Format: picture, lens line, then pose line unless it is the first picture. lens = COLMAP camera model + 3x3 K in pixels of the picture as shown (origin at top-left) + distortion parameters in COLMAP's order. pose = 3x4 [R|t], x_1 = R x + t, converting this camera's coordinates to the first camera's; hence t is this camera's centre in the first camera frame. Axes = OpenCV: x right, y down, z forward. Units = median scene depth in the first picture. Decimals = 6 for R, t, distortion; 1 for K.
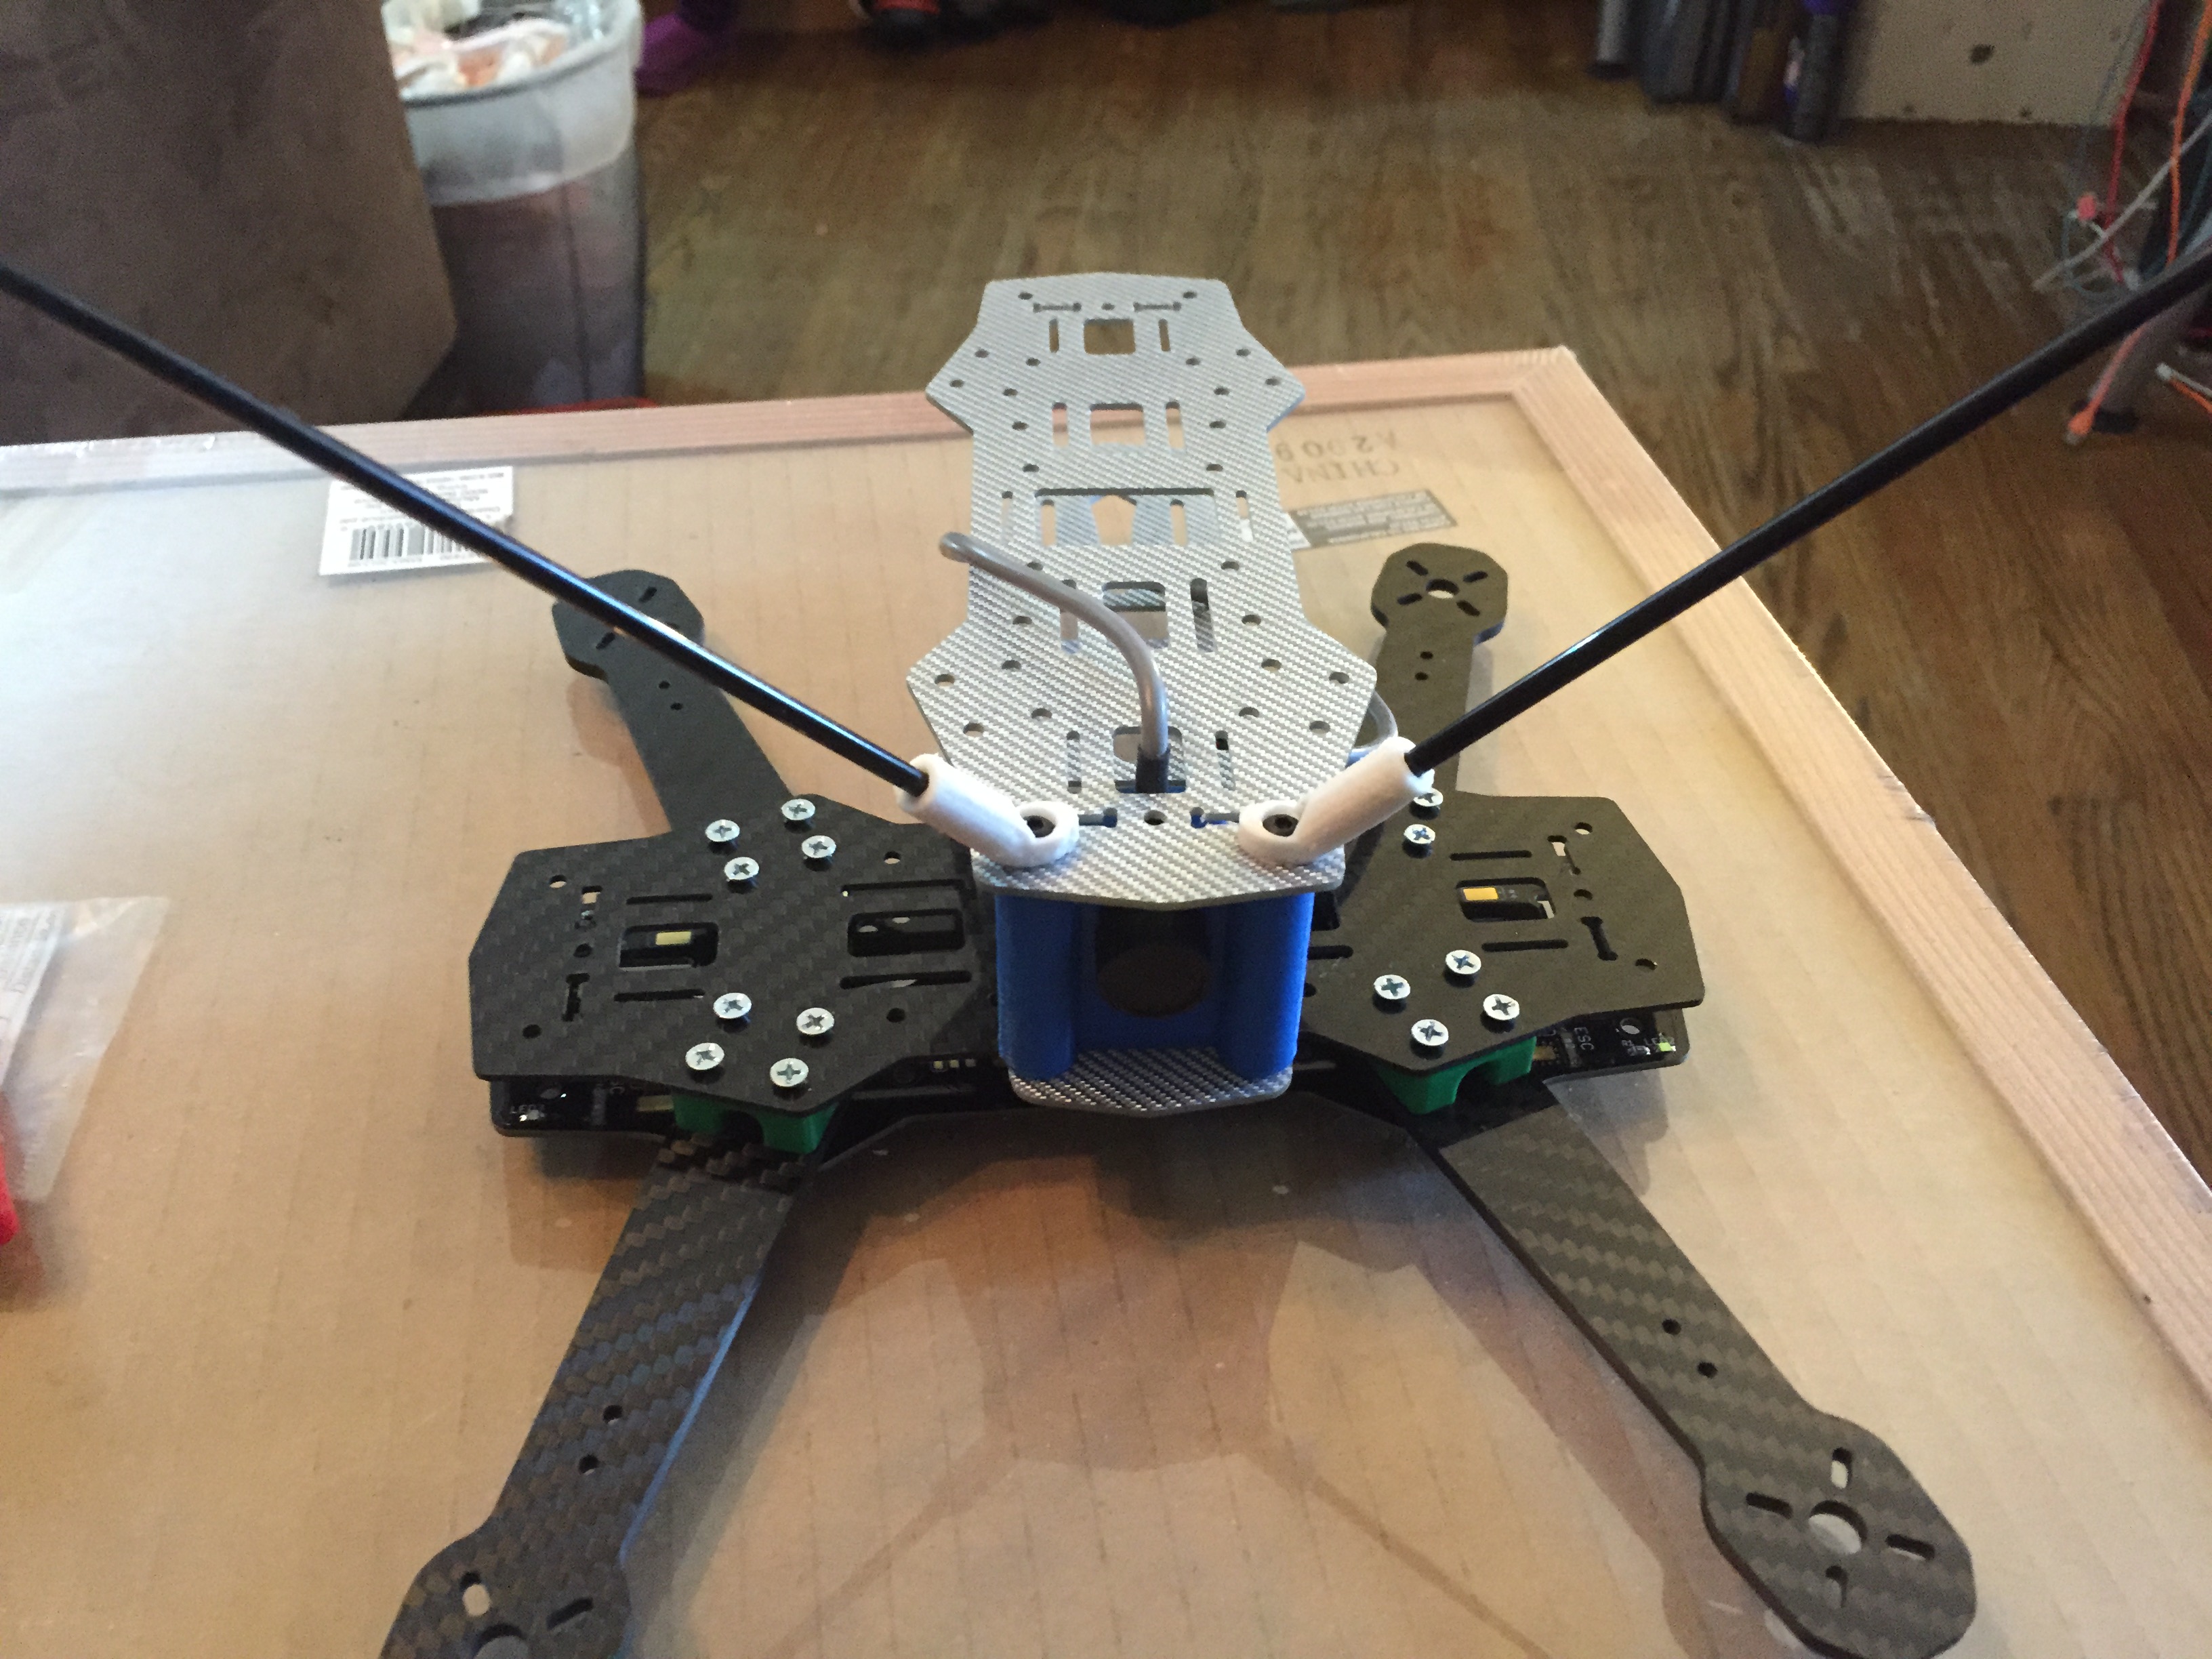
lens RADIAL K [[1933.1, 0, 1104.0], [0, 1933.1, 802.0], [0, 0, 1]] dist [0.093770, -0.152812]
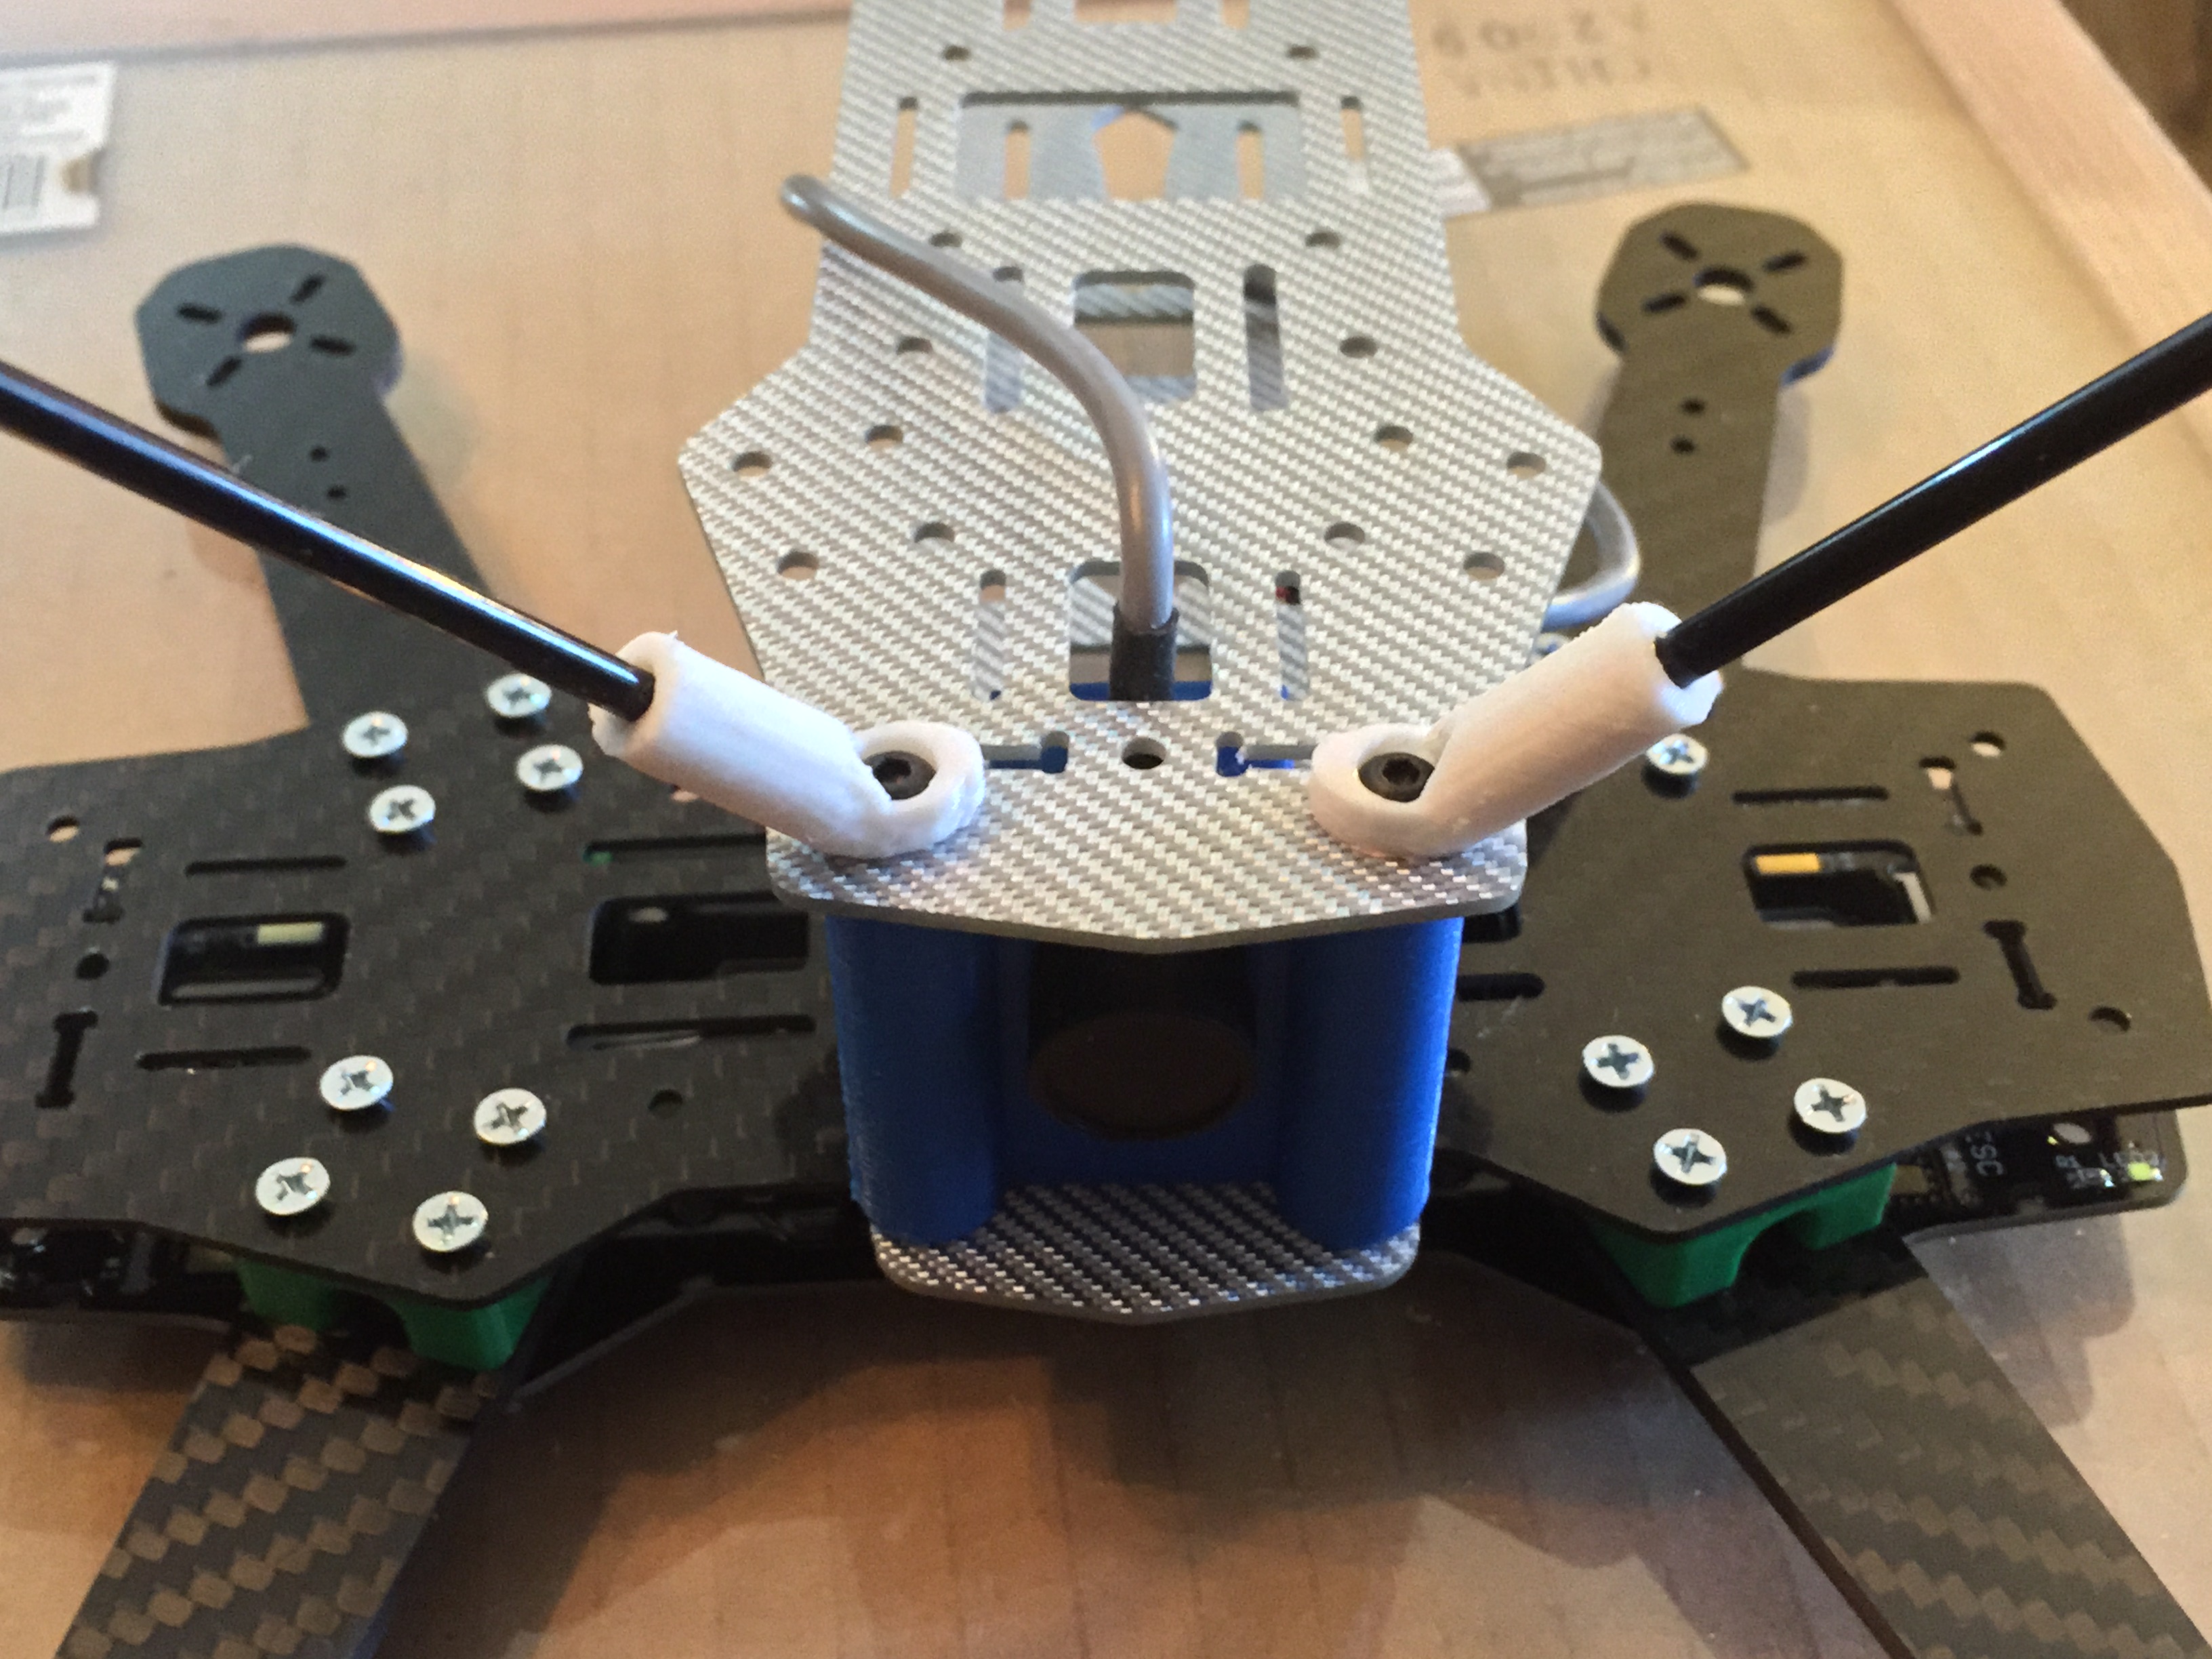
lens RADIAL K [[2692.0, 0, 1113.5], [0, 2692.0, 777.6], [0, 0, 1]] dist [0.057190, -0.010064]
pose [[0.999258, 0.010155, -0.037163, 0.041491], [-0.007400, 0.997264, 0.073547, -0.034098], [0.037808, -0.073218, 0.996599, 0.292707]]
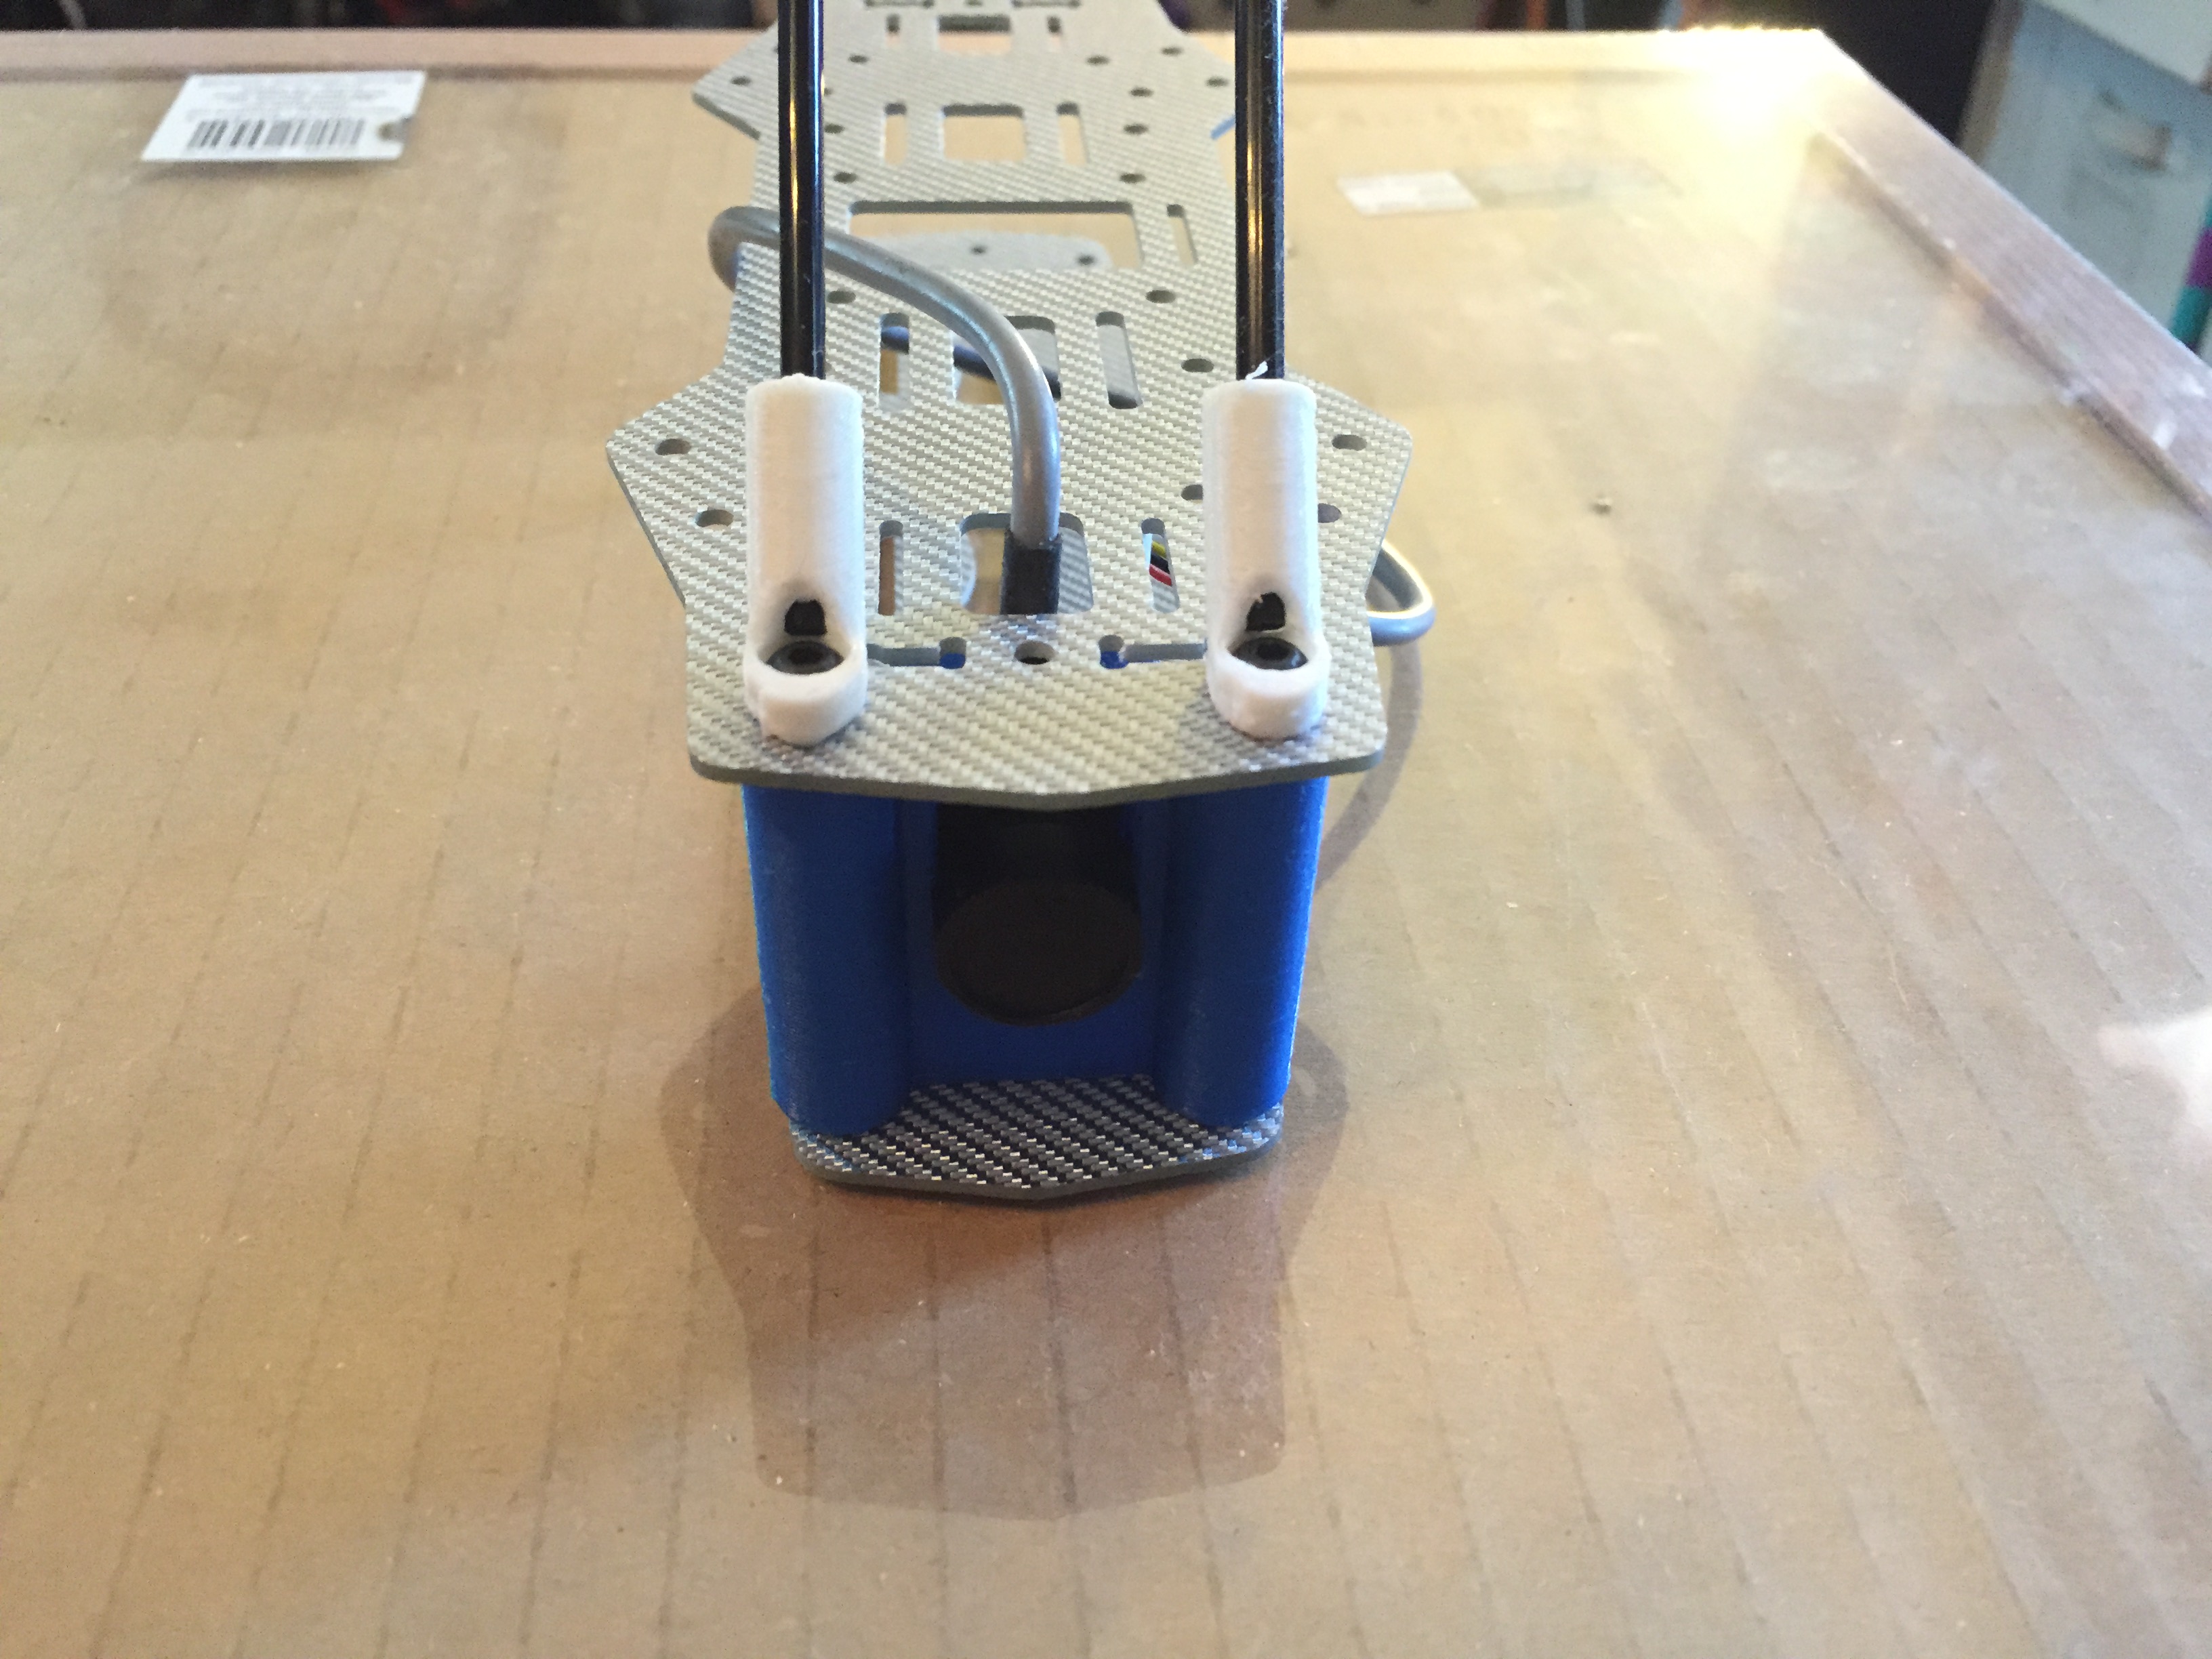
lens RADIAL K [[1933.1, 0, 1104.0], [0, 1933.1, 802.0], [0, 0, 1]] dist [0.093770, -0.152812]
pose [[0.999113, -0.014989, 0.039356, 0.022455], [0.015799, 0.999668, -0.020355, 0.057851], [-0.039038, 0.020959, 0.999018, 0.426176]]
